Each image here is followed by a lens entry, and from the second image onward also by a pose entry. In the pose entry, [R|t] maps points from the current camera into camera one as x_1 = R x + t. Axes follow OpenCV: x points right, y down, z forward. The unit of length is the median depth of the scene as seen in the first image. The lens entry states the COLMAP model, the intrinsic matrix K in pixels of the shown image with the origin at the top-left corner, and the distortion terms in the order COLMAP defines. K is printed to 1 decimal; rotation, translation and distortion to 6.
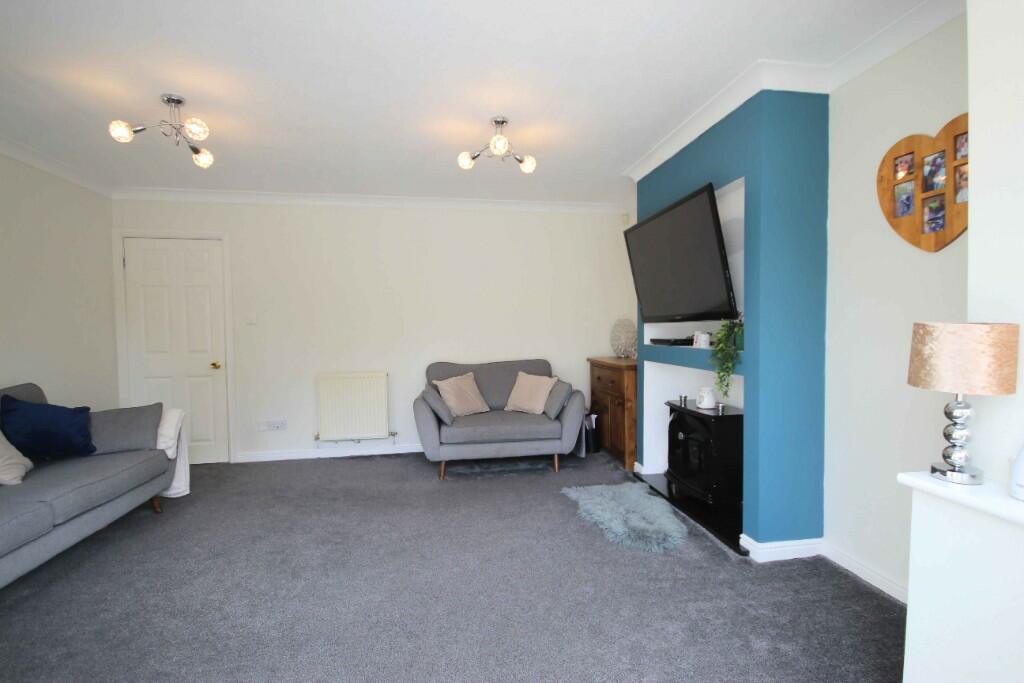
lens RADIAL K [[471.4, 0, 513.9], [0, 471.4, 344.1], [0, 0, 1]] dist [-0.000018, -0.000308]
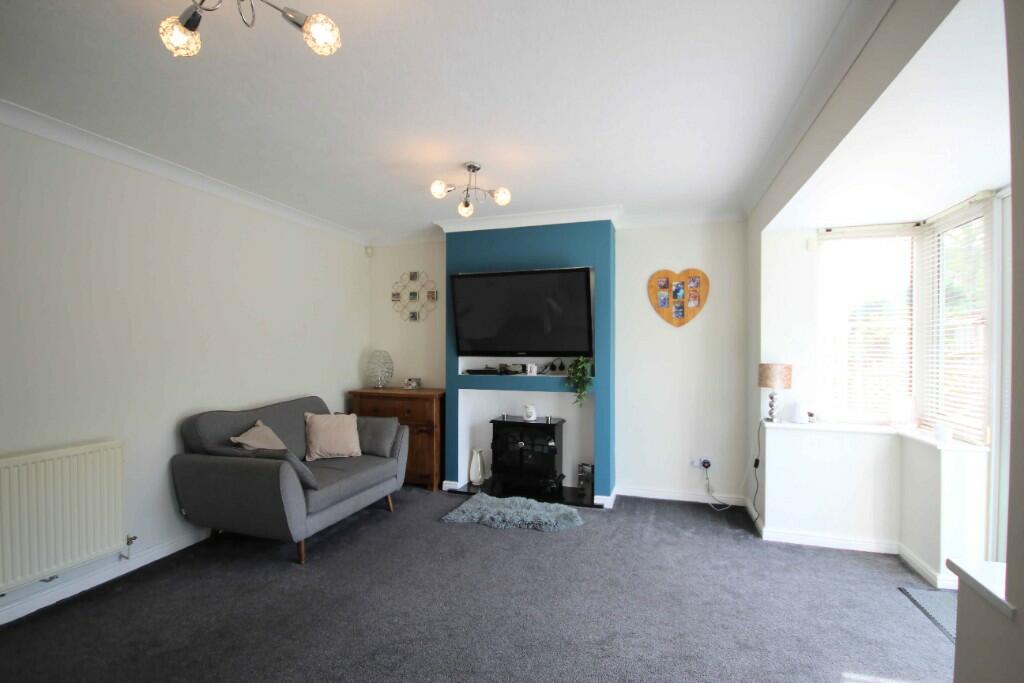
lens RADIAL K [[471.4, 0, 509.4], [0, 471.4, 346.6], [0, 0, 1]] dist [-0.000018, -0.000308]
pose [[0.456617, 0.018214, 0.889477, -1.063252], [0.022256, 0.999244, -0.031887, -0.043238], [-0.889385, 0.034356, 0.455866, 0.549518]]
